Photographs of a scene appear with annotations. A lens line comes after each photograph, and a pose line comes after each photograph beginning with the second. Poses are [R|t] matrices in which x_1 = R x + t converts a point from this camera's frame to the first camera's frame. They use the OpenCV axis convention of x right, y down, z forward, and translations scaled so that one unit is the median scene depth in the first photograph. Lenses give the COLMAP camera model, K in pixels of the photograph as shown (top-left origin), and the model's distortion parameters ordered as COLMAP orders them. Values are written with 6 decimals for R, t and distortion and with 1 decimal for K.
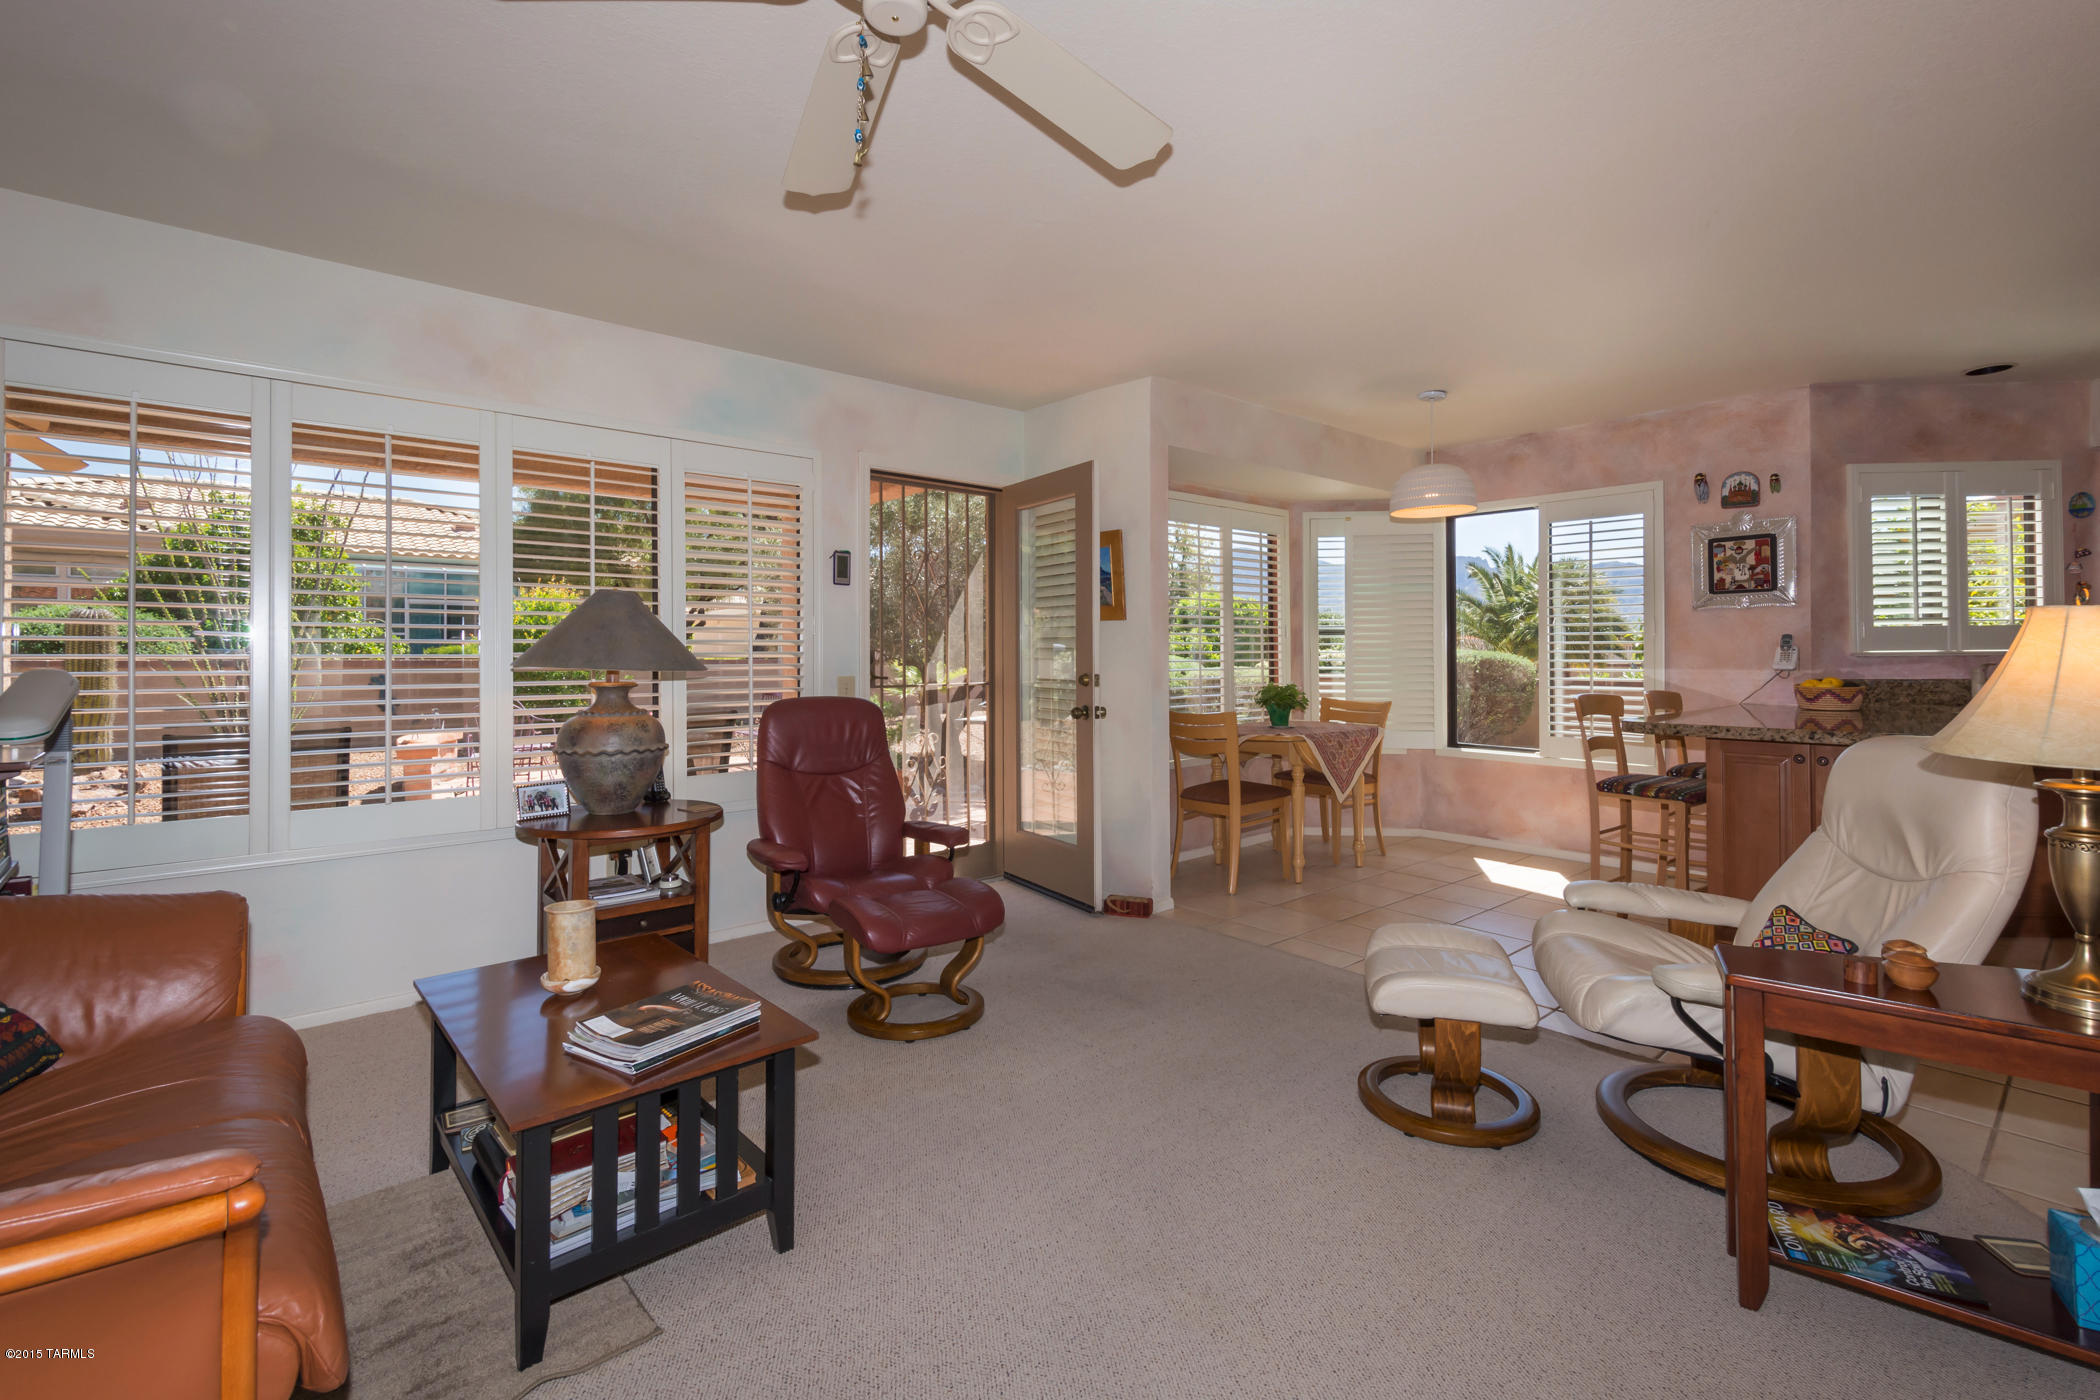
lens RADIAL K [[925.5, 0, 1074.6], [0, 925.5, 647.0], [0, 0, 1]] dist [0.009567, -0.000051]
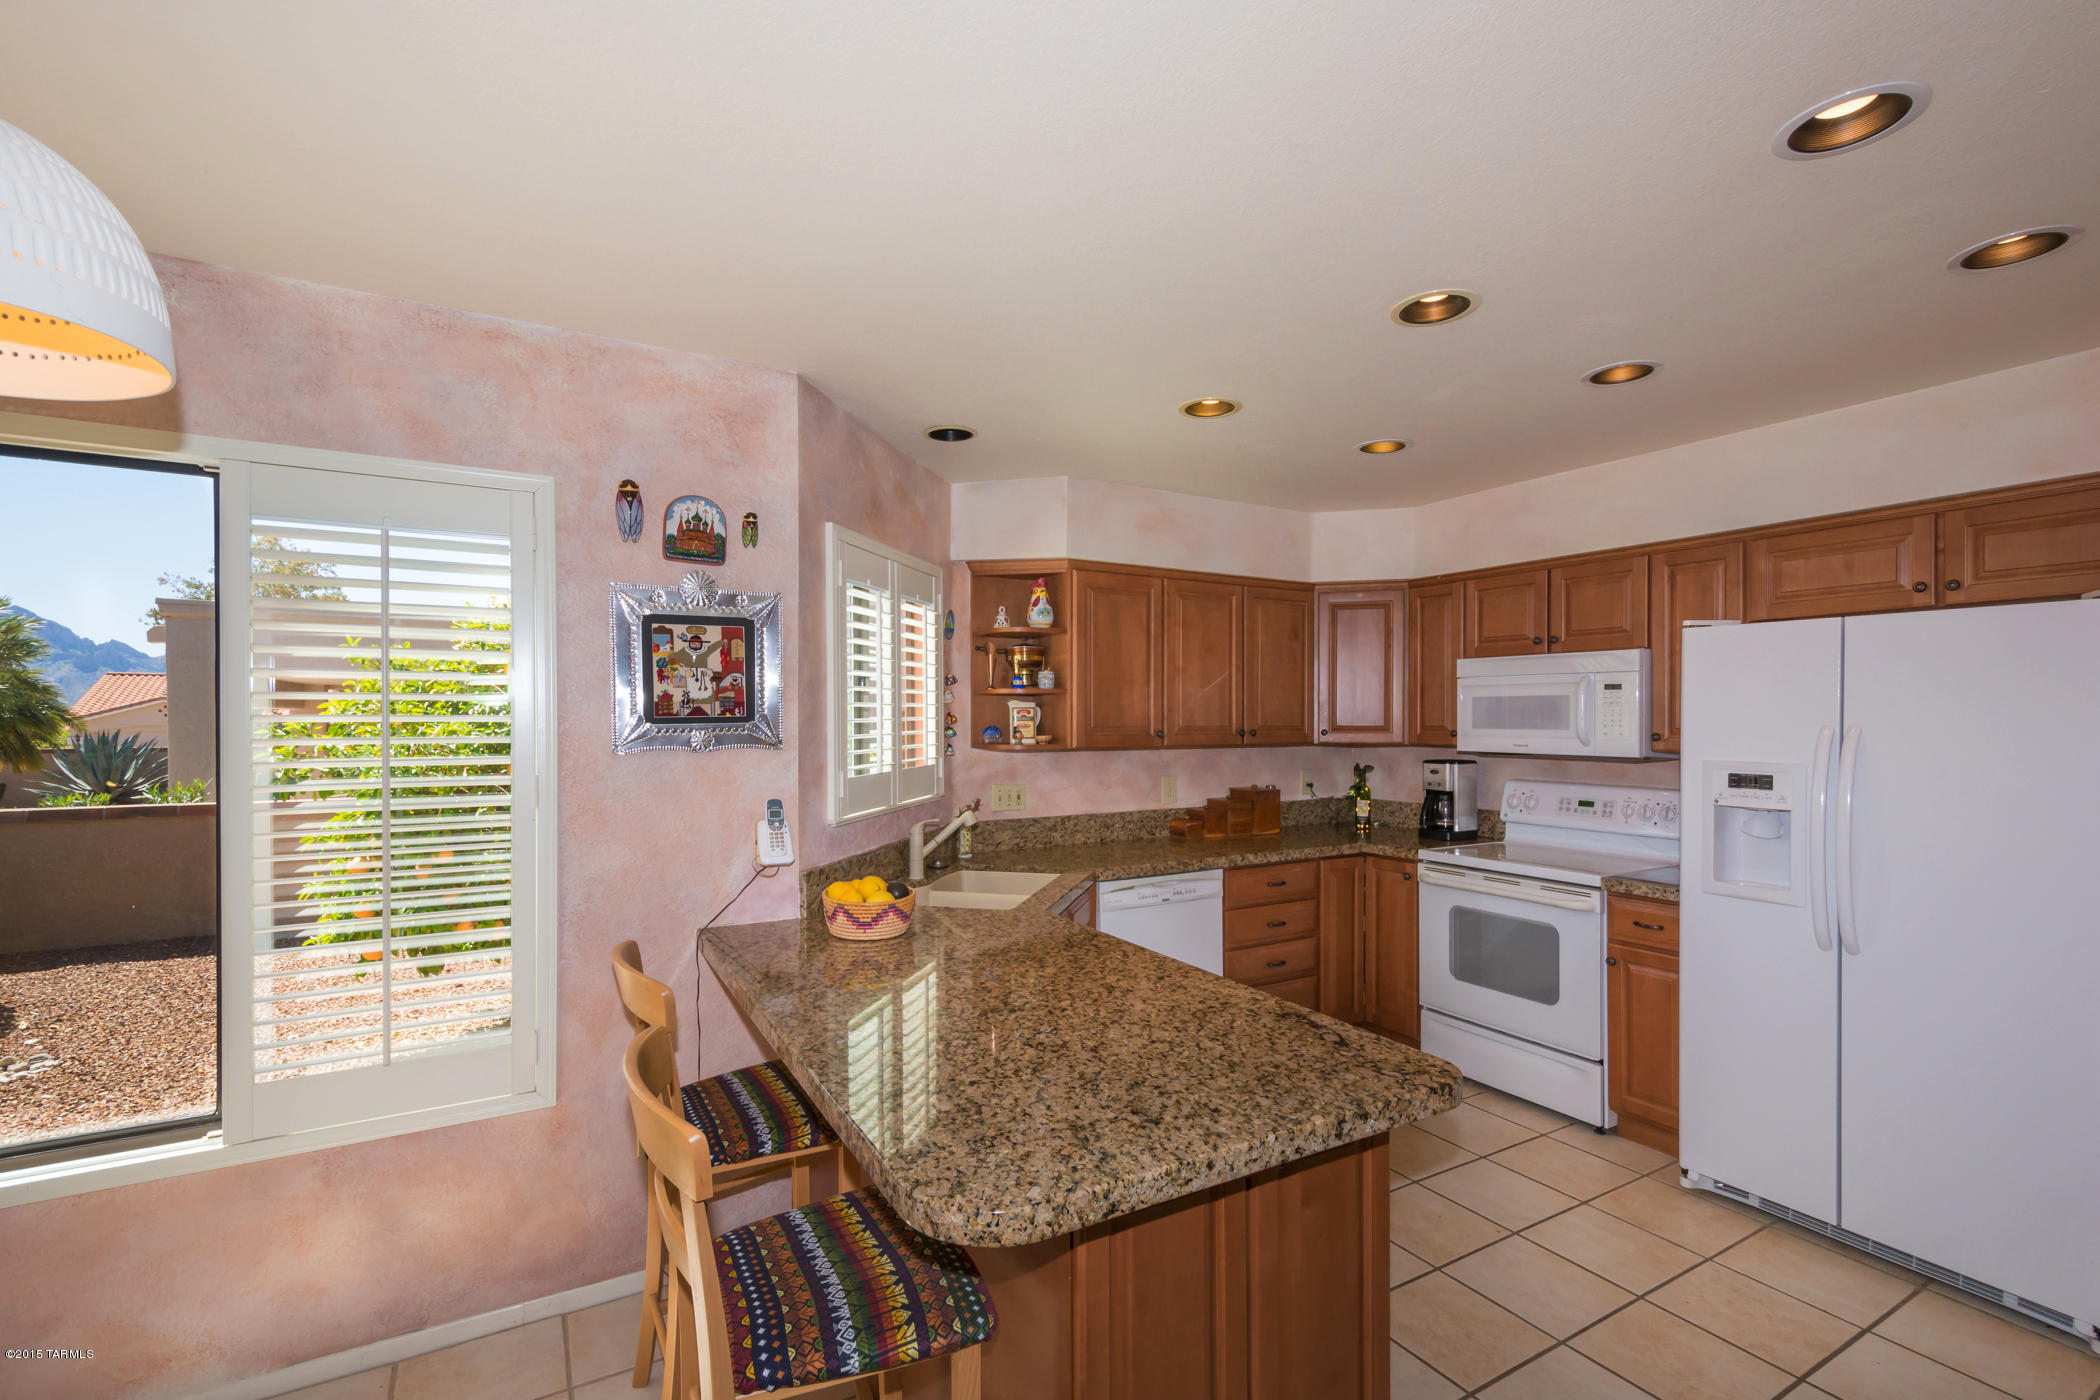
lens RADIAL K [[932.7, 0, 1044.5], [0, 932.7, 722.9], [0, 0, 1]] dist [0.019358, -0.010025]
pose [[0.190908, -0.005559, 0.981592, 0.226764], [-0.004745, 0.999967, 0.006585, -0.062520], [-0.981596, -0.005915, 0.190876, 0.700505]]
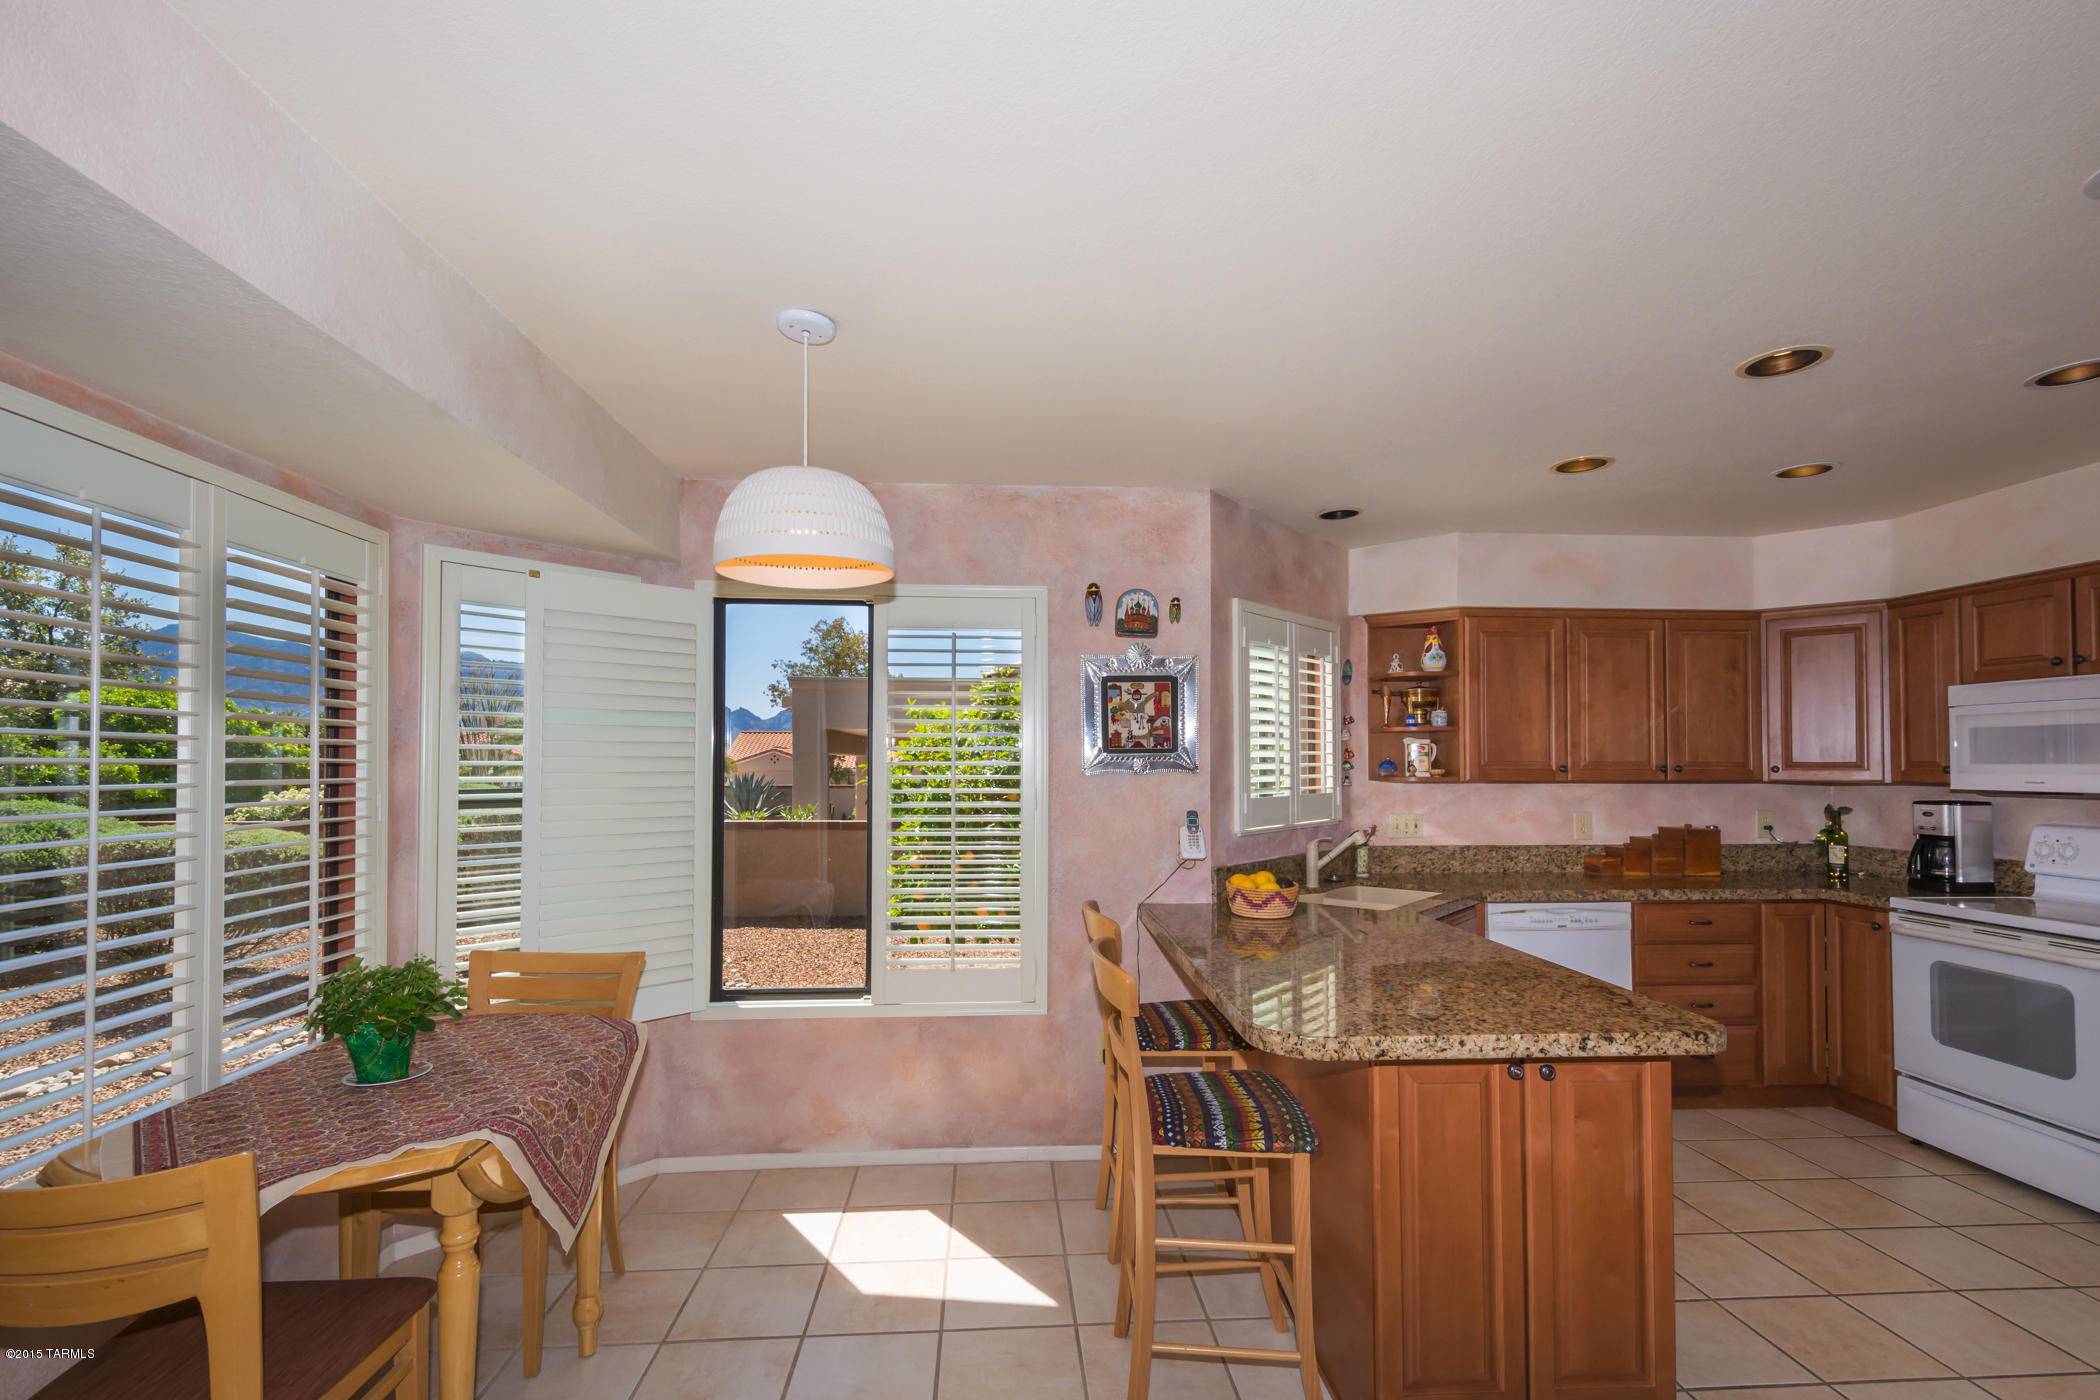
lens RADIAL K [[932.7, 0, 1049.9], [0, 932.7, 744.7], [0, 0, 1]] dist [0.021353, -0.010104]
pose [[0.607691, 0.018779, 0.793952, 0.087547], [-0.005506, 0.999796, -0.019433, -0.049885], [-0.794155, 0.007438, 0.607670, 0.605525]]
